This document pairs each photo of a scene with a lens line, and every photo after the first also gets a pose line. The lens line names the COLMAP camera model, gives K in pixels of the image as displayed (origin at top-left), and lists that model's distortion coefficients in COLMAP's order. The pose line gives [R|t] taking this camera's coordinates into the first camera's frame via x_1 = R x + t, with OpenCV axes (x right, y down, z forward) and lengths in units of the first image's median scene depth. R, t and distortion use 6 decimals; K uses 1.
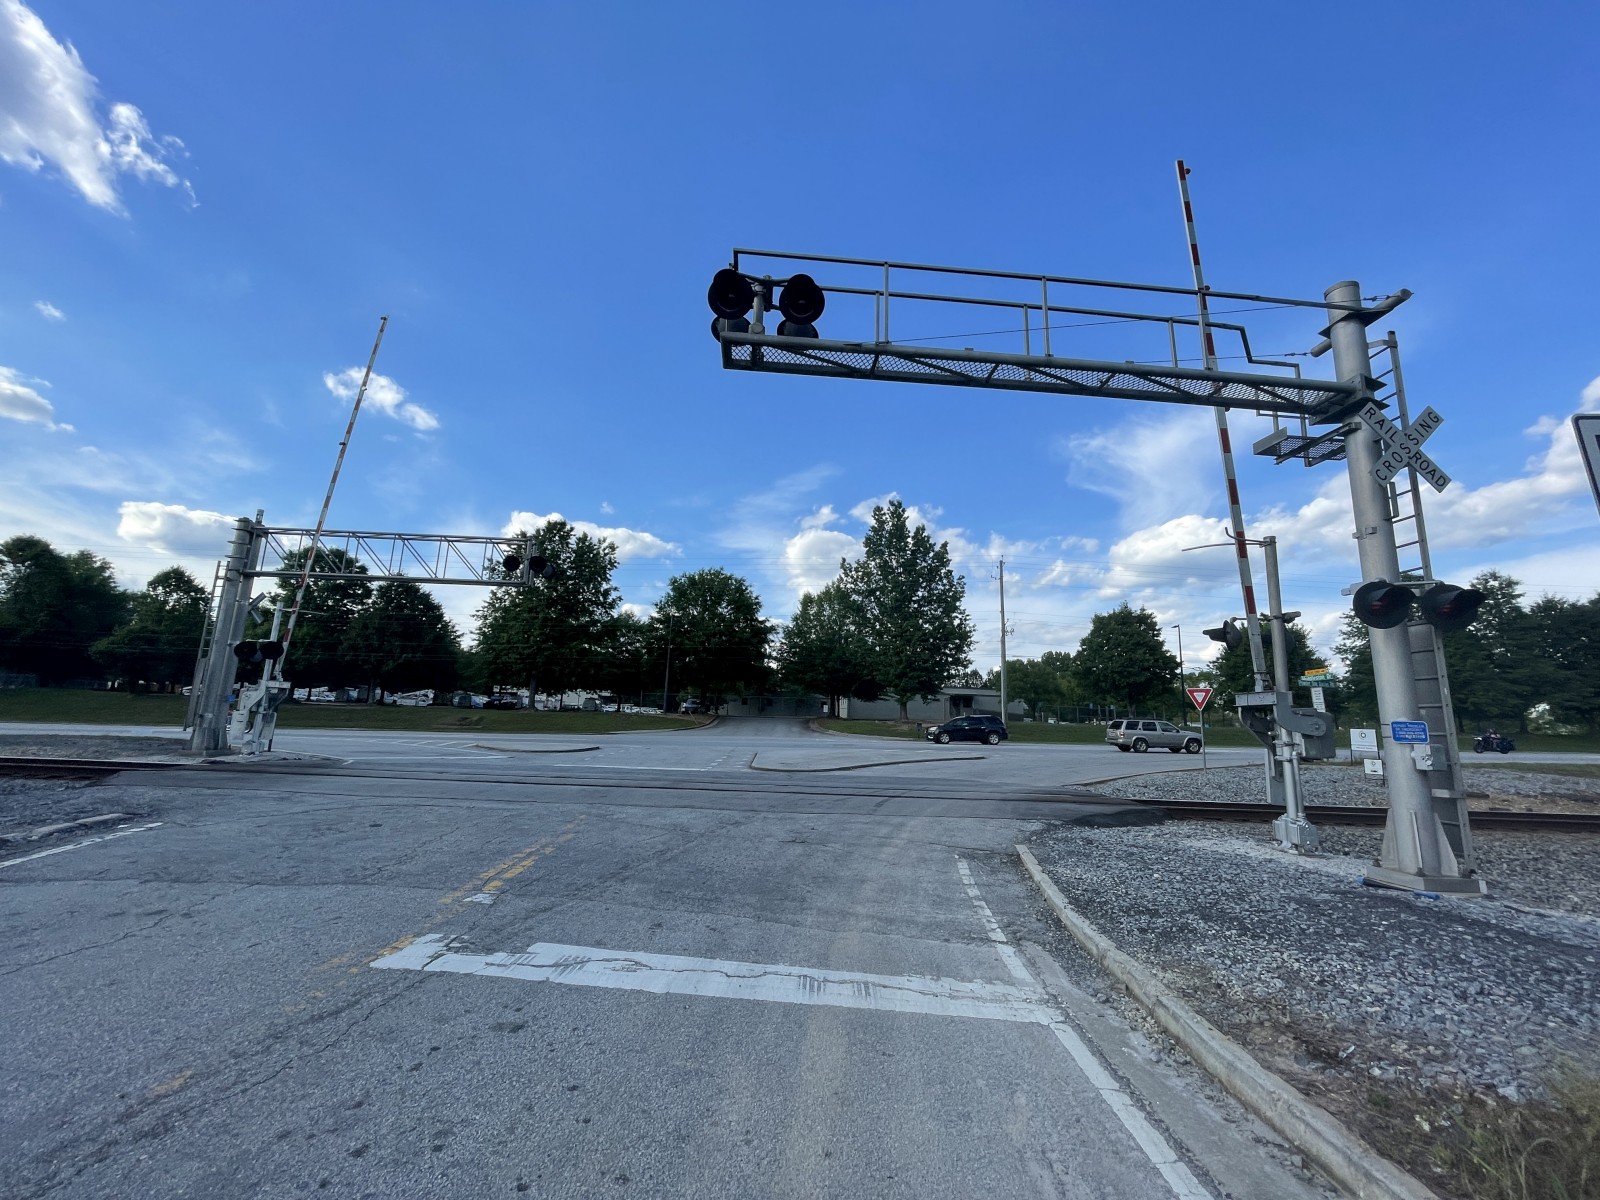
lens RADIAL K [[644.1, 0, 803.5], [0, 644.1, 599.2], [0, 0, 1]] dist [-0.002195, -0.000807]
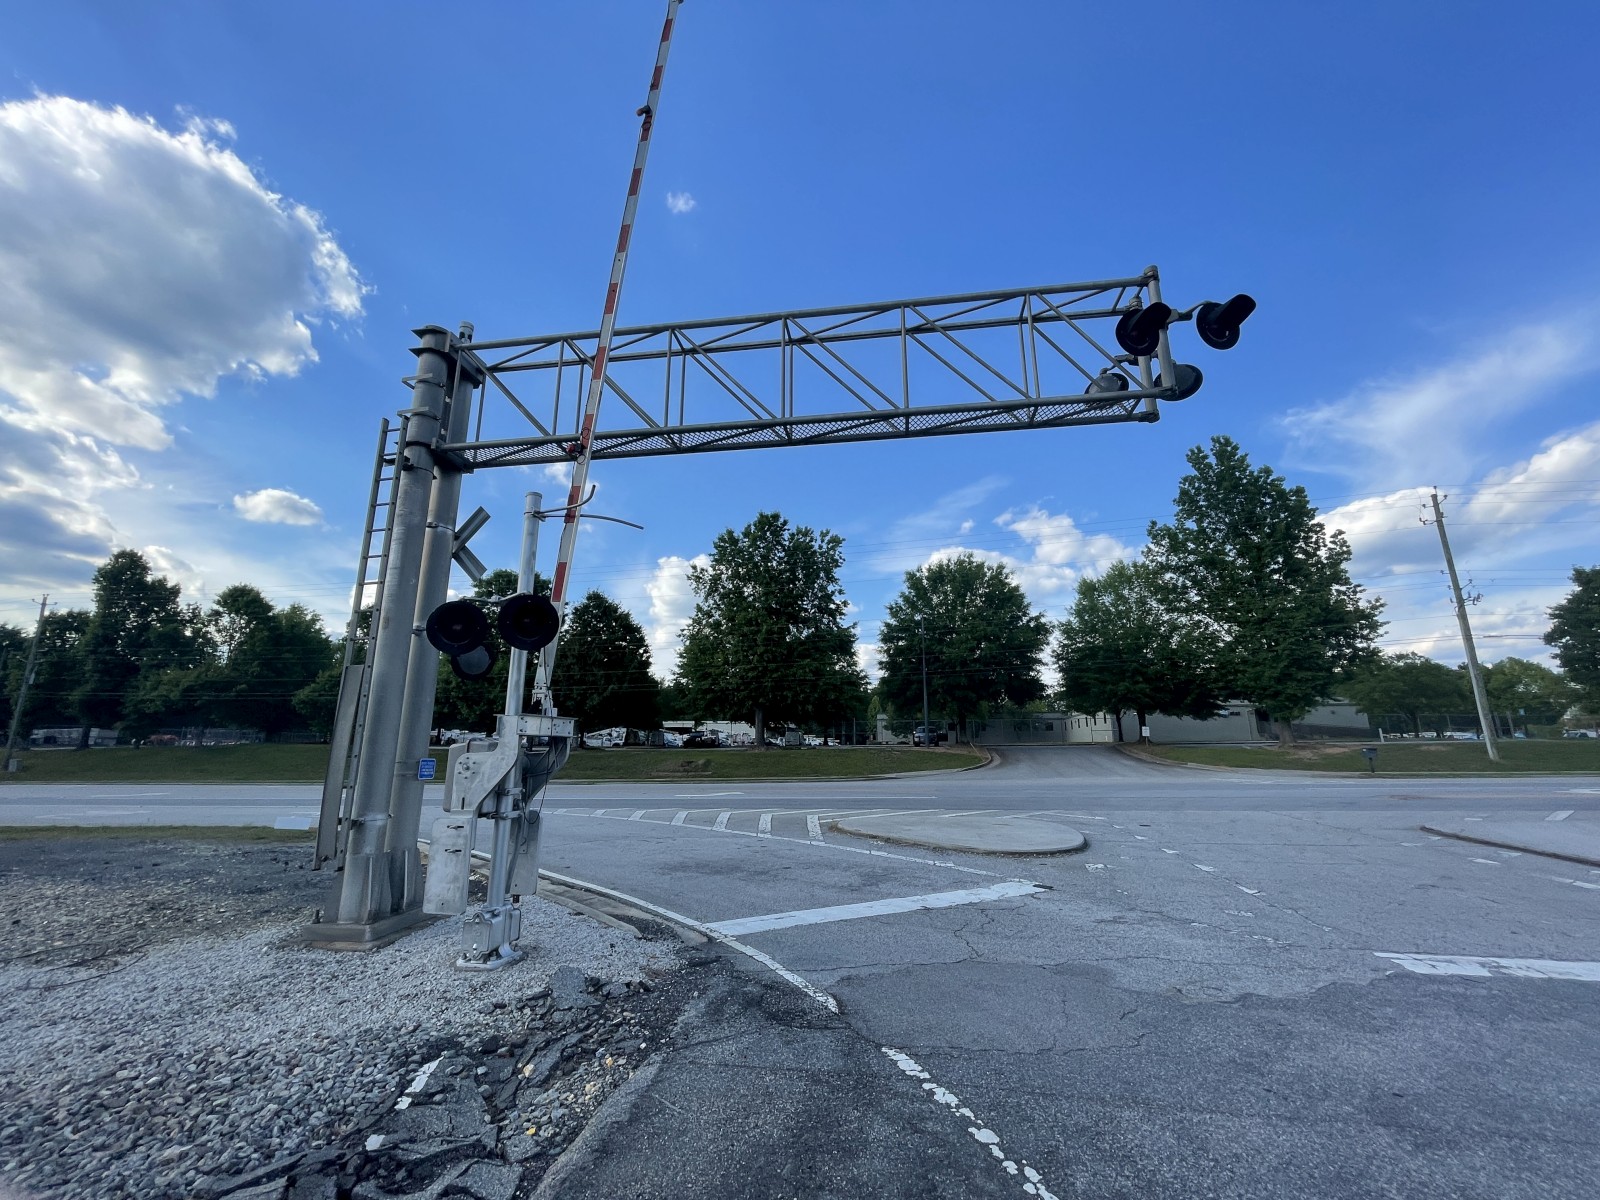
lens RADIAL K [[639.9, 0, 800.0], [0, 639.9, 600.0], [0, 0, 1]] dist [-0.009273, -0.000257]
pose [[0.978187, -0.079200, -0.192033, -0.588289], [0.071409, 0.996331, -0.047172, 0.087309], [0.195064, 0.032431, 0.980254, 0.663507]]
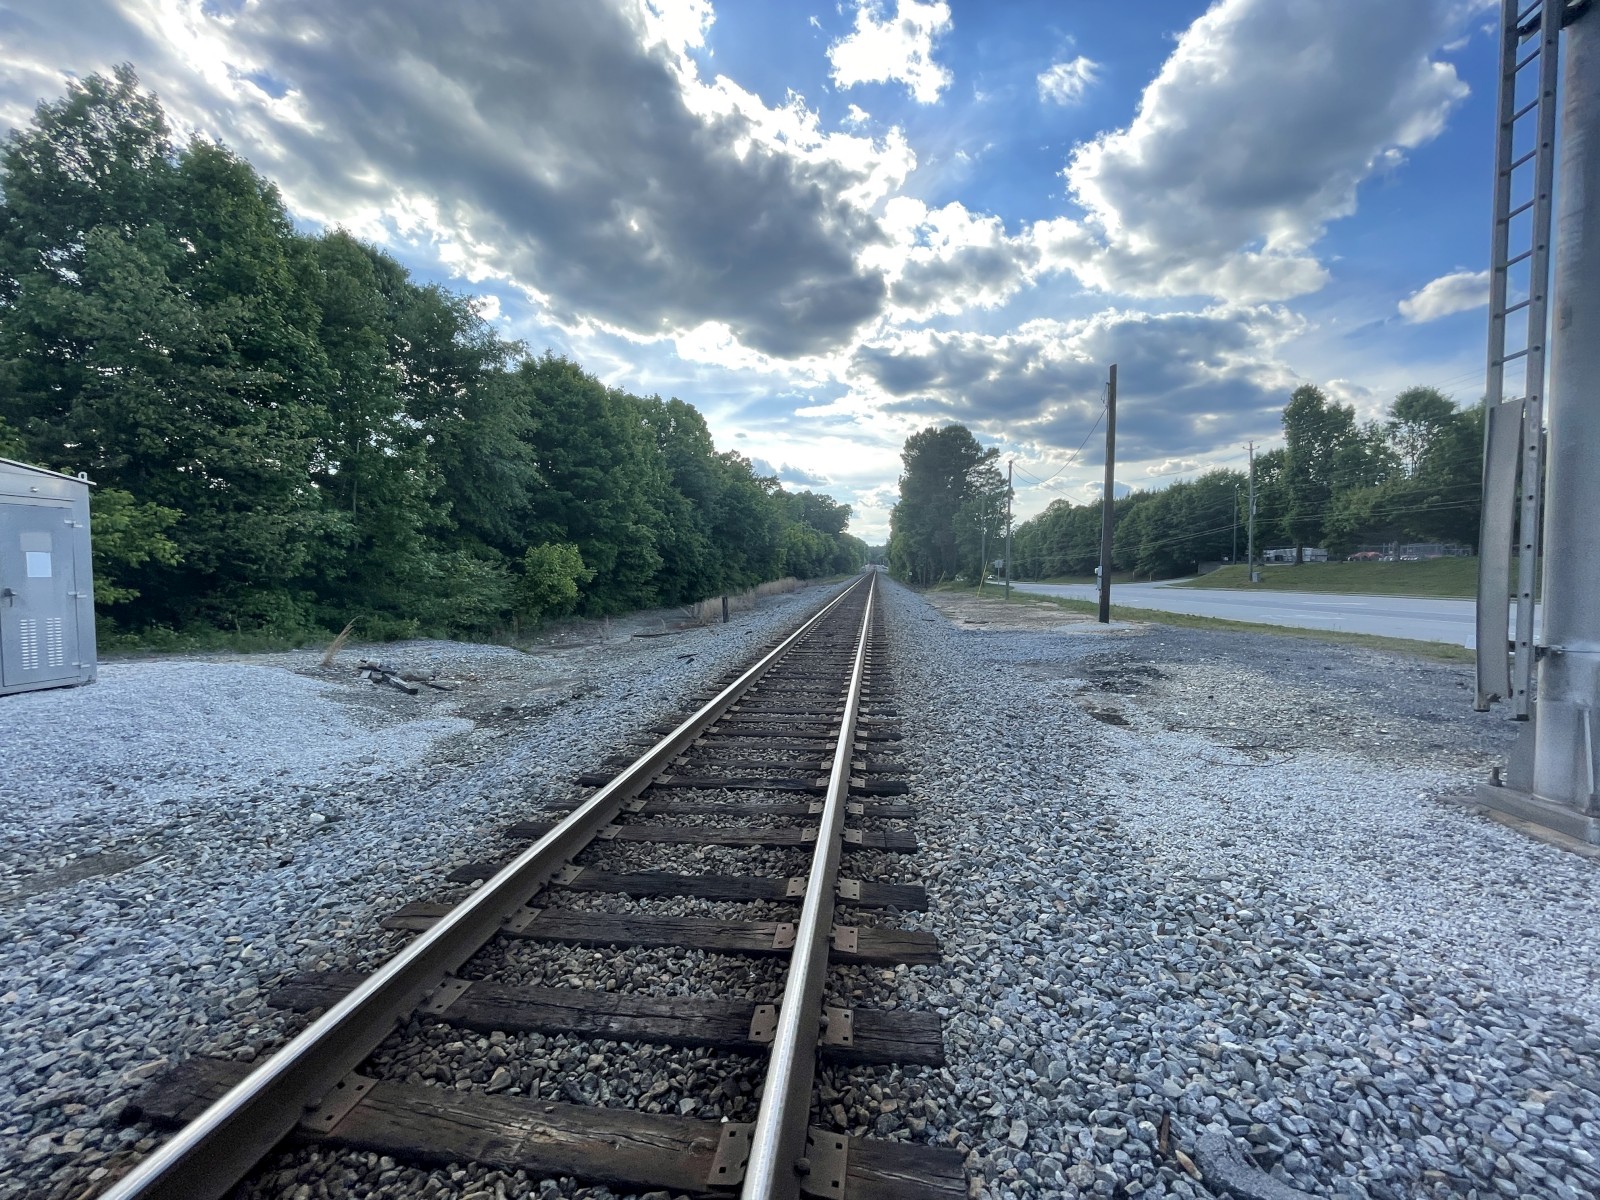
lens RADIAL K [[635.9, 0, 815.0], [0, 635.9, 598.1], [0, 0, 1]] dist [-0.006806, 0.000384]
pose [[-0.133736, 0.014337, -0.990913, -0.656632], [0.190892, 0.981543, -0.011562, 0.111840], [0.972458, -0.190704, -0.134004, 0.750738]]
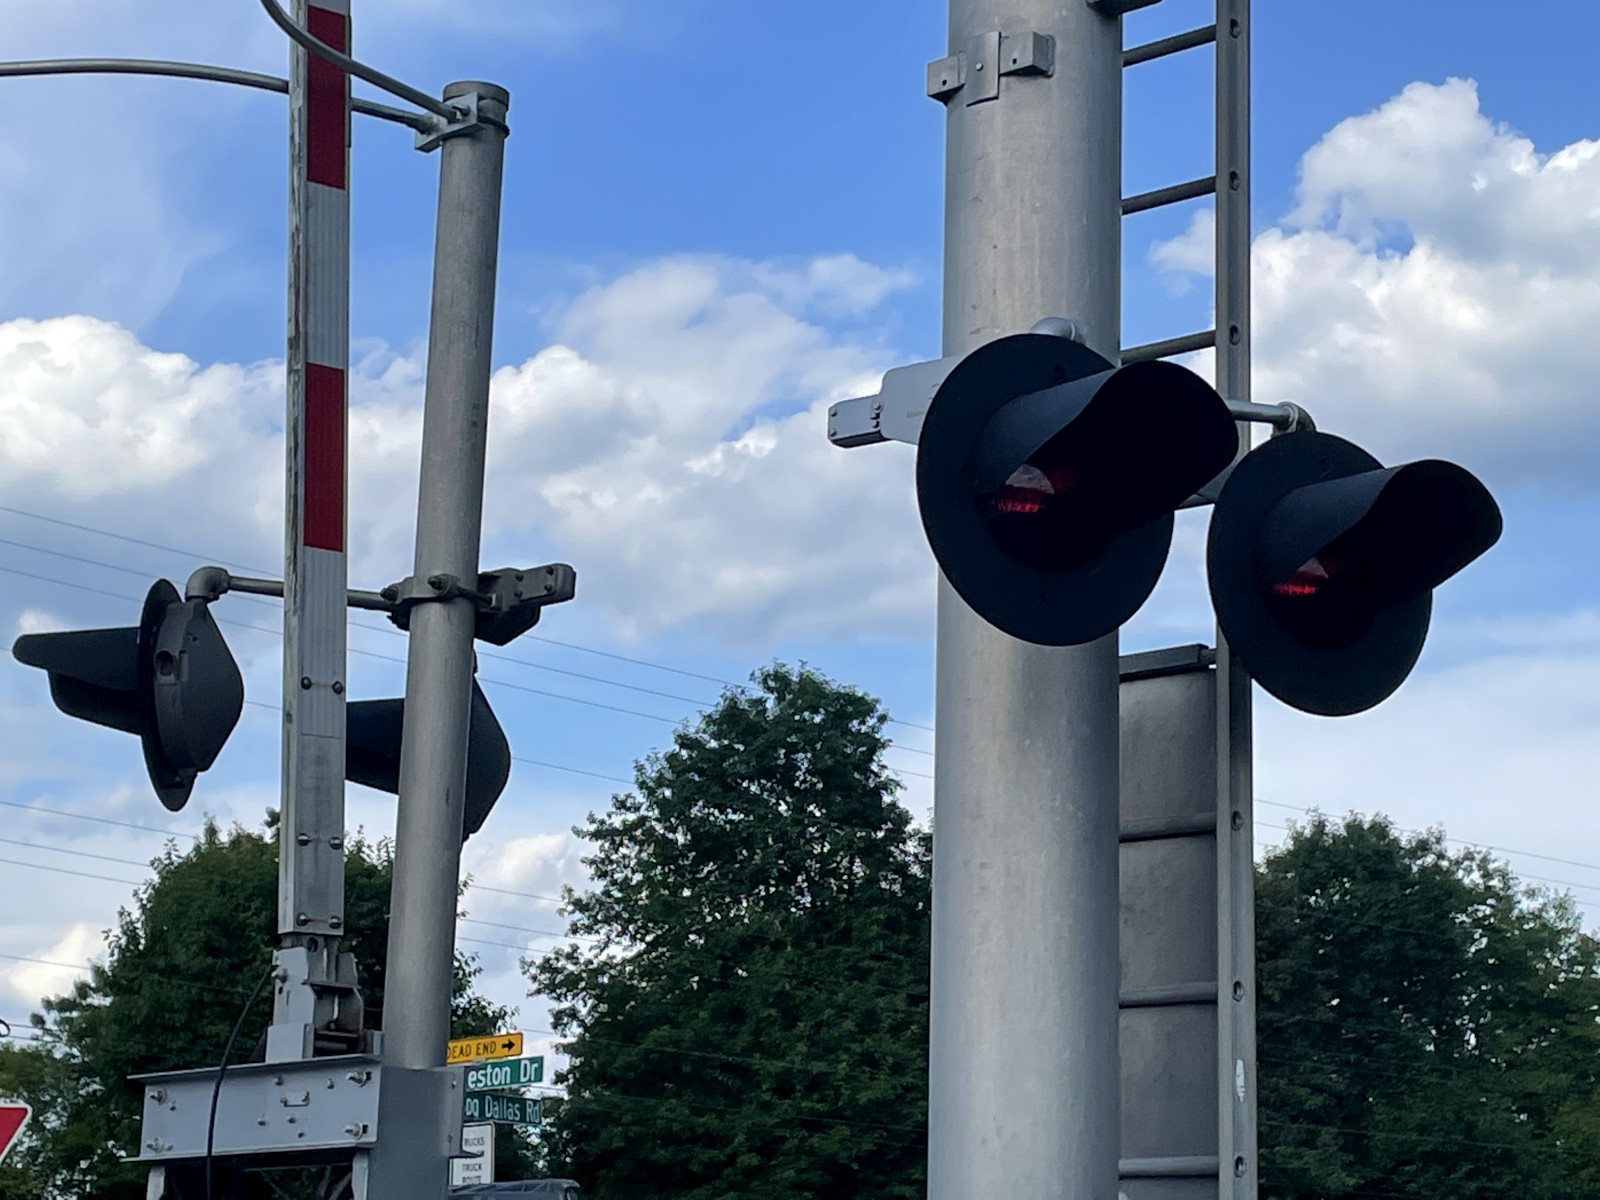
lens RADIAL K [[3434.1, 0, 801.2], [0, 3434.1, 597.7], [0, 0, 1]] dist [0.254018, 0.024125]
pose [[0.715294, 0.139280, 0.684803, 0.115703], [-0.133107, 0.989151, -0.062147, 0.035916], [-0.686030, -0.046699, 0.726073, 0.172131]]
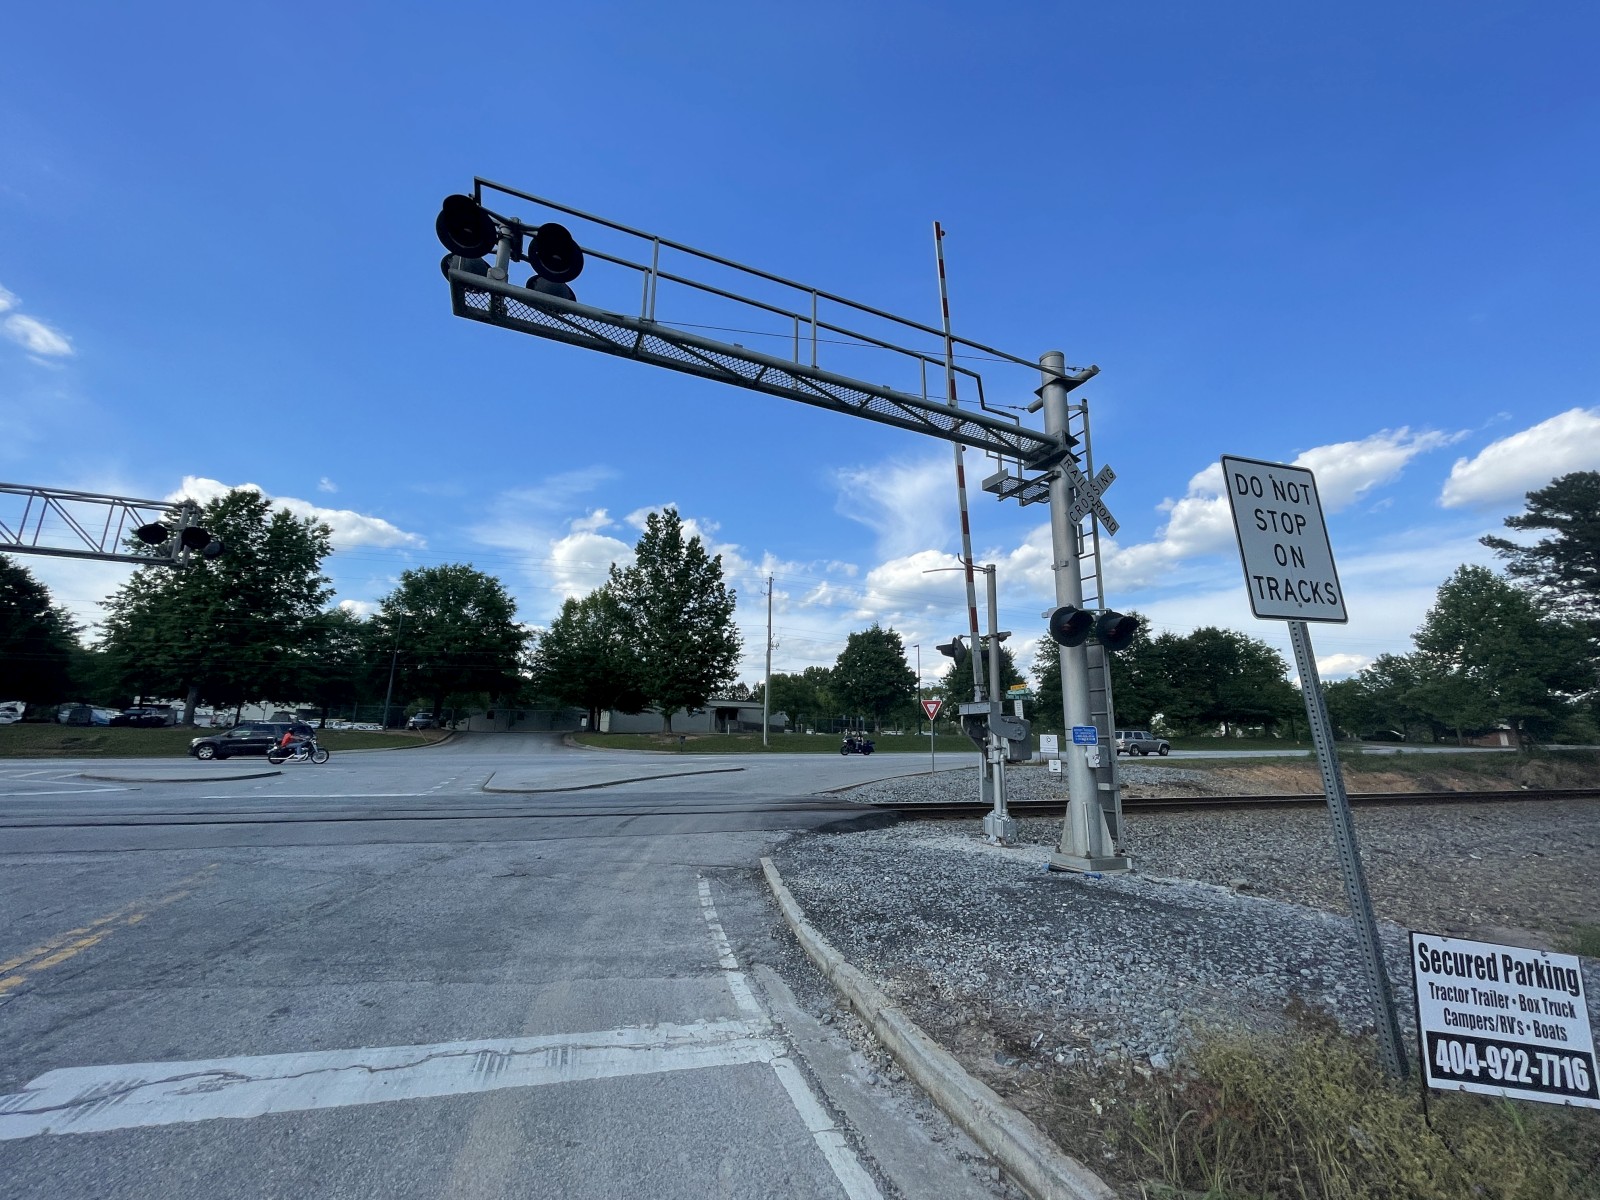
lens RADIAL K [[644.1, 0, 803.5], [0, 644.1, 599.2], [0, 0, 1]] dist [-0.002195, -0.000807]
pose [[0.938669, 0.055389, 0.340342, 0.016507], [-0.048757, 0.998418, -0.028015, 0.005946], [-0.341356, 0.009702, 0.939884, 0.024633]]
